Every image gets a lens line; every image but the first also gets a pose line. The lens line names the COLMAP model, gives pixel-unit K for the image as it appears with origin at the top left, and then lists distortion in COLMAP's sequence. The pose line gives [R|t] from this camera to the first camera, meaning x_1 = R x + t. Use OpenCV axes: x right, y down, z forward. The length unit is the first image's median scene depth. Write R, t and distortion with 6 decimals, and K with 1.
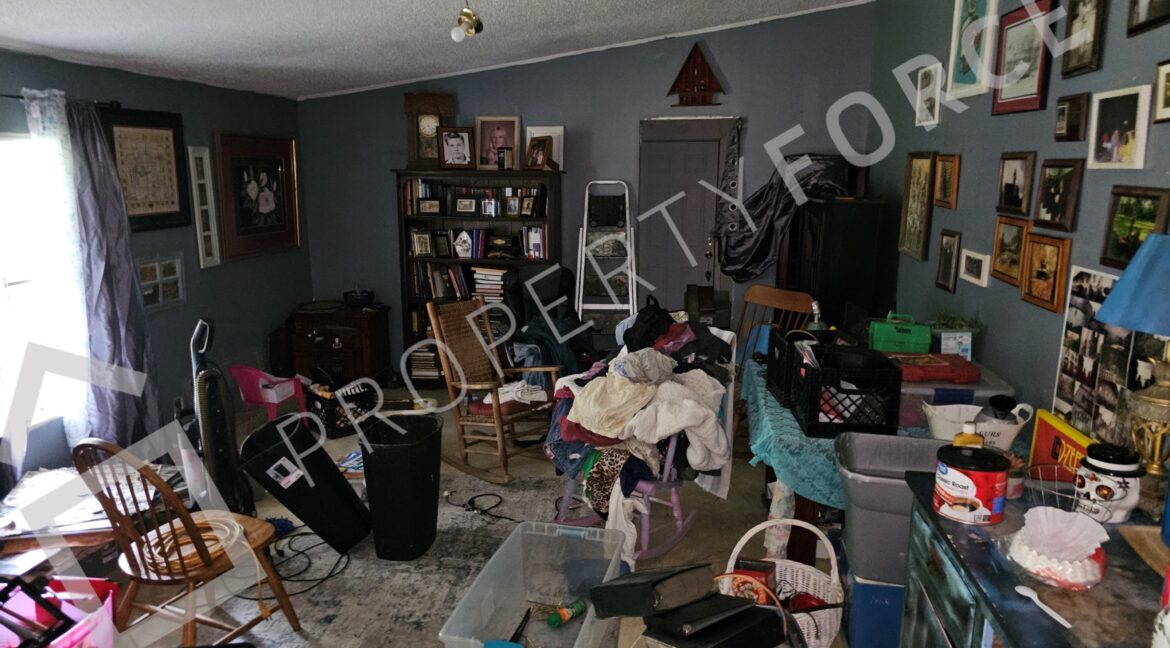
lens RADIAL K [[745.2, 0, 605.7], [0, 745.2, 326.4], [0, 0, 1]] dist [0.037818, -0.030755]
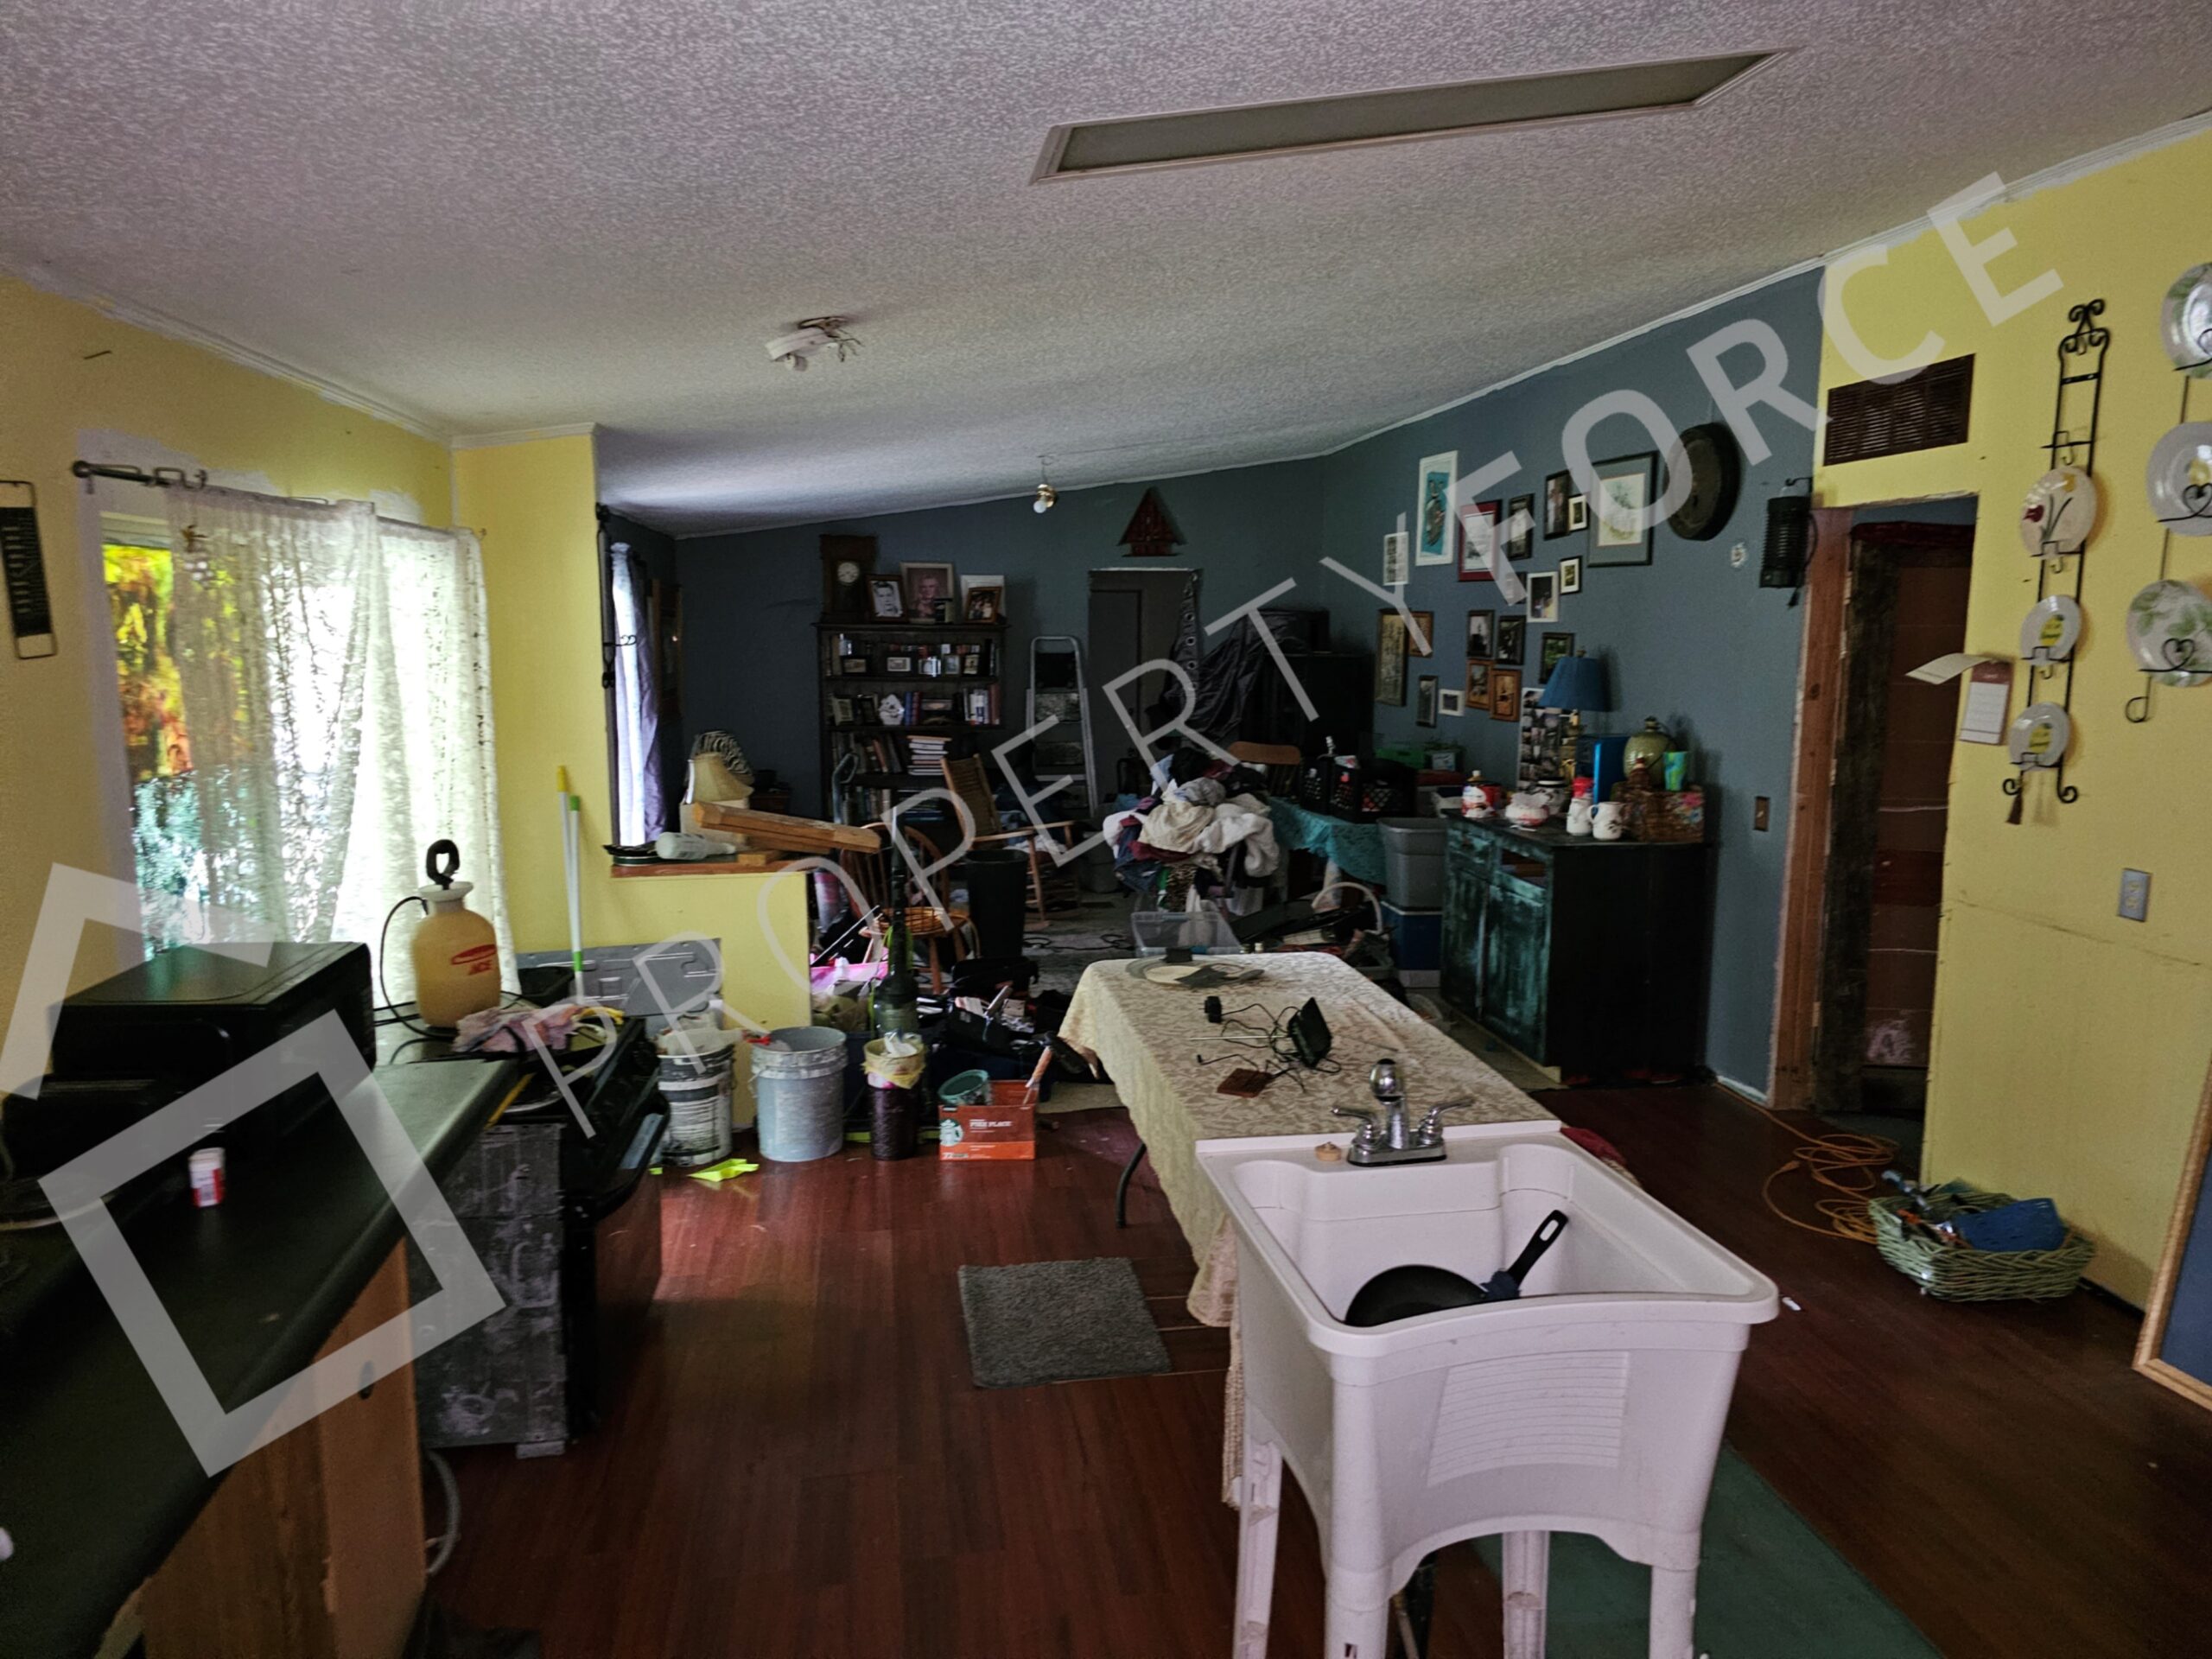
lens RADIAL K [[1478.1, 0, 1110.7], [0, 1478.1, 846.3], [0, 0, 1]] dist [0.070509, -0.064436]
pose [[0.956276, -0.038244, 0.289954, -0.697534], [0.056493, 0.996896, -0.054829, 0.237399], [-0.286957, 0.068812, 0.955469, -1.057918]]
